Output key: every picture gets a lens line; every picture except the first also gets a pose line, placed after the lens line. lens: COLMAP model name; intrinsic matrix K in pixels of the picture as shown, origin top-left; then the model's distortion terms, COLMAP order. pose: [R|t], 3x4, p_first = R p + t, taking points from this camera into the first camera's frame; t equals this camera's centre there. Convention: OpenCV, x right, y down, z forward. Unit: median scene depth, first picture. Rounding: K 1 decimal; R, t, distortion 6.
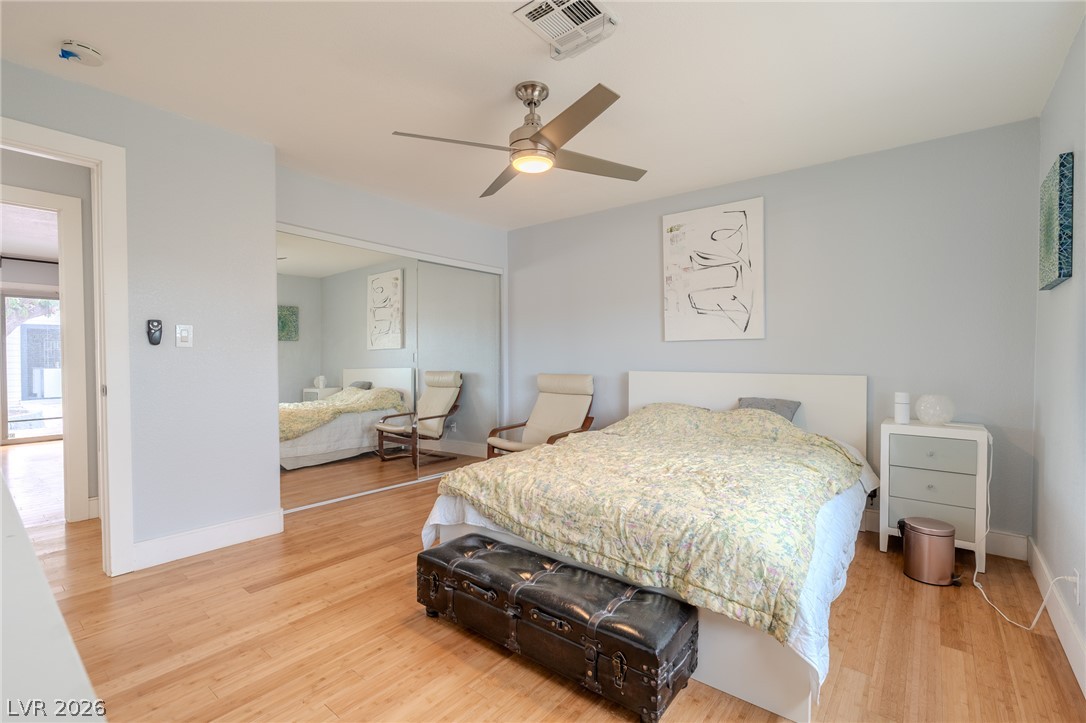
lens RADIAL K [[492.3, 0, 539.1], [0, 492.3, 361.1], [0, 0, 1]] dist [-0.005747, 0.002687]
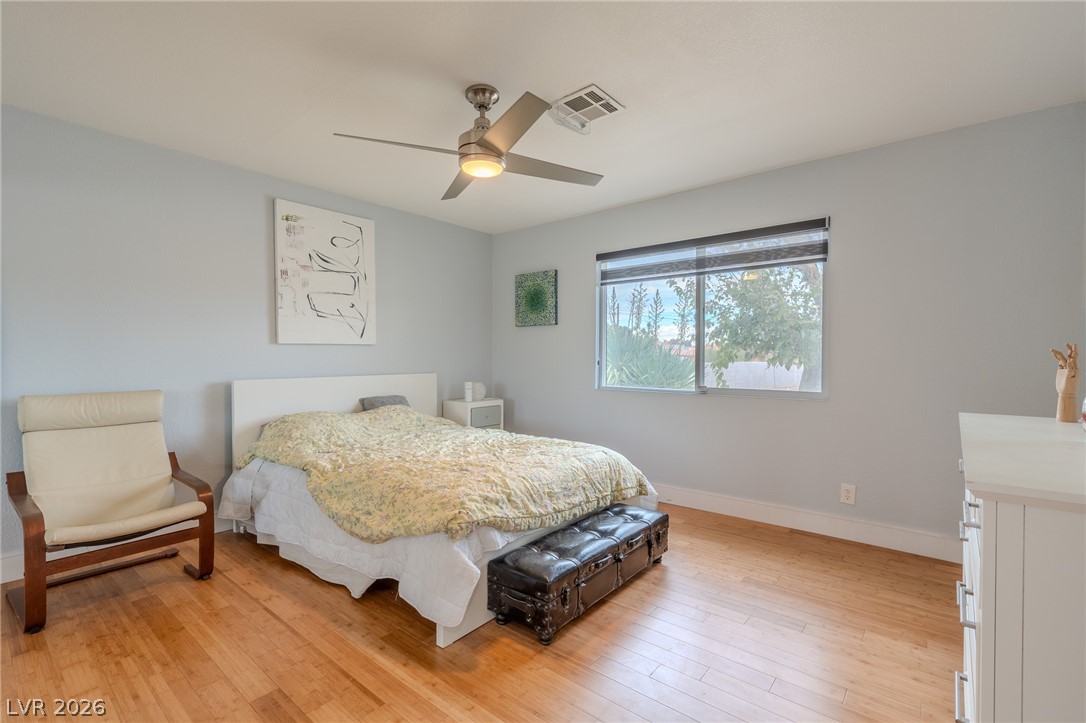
lens RADIAL K [[492.3, 0, 545.5], [0, 492.3, 359.8], [0, 0, 1]] dist [-0.005747, 0.002687]
pose [[-0.000526, -0.009132, 0.999958, -0.681809], [0.011579, 0.999891, 0.009137, -0.016346], [-0.999933, 0.011584, -0.000420, 0.593793]]
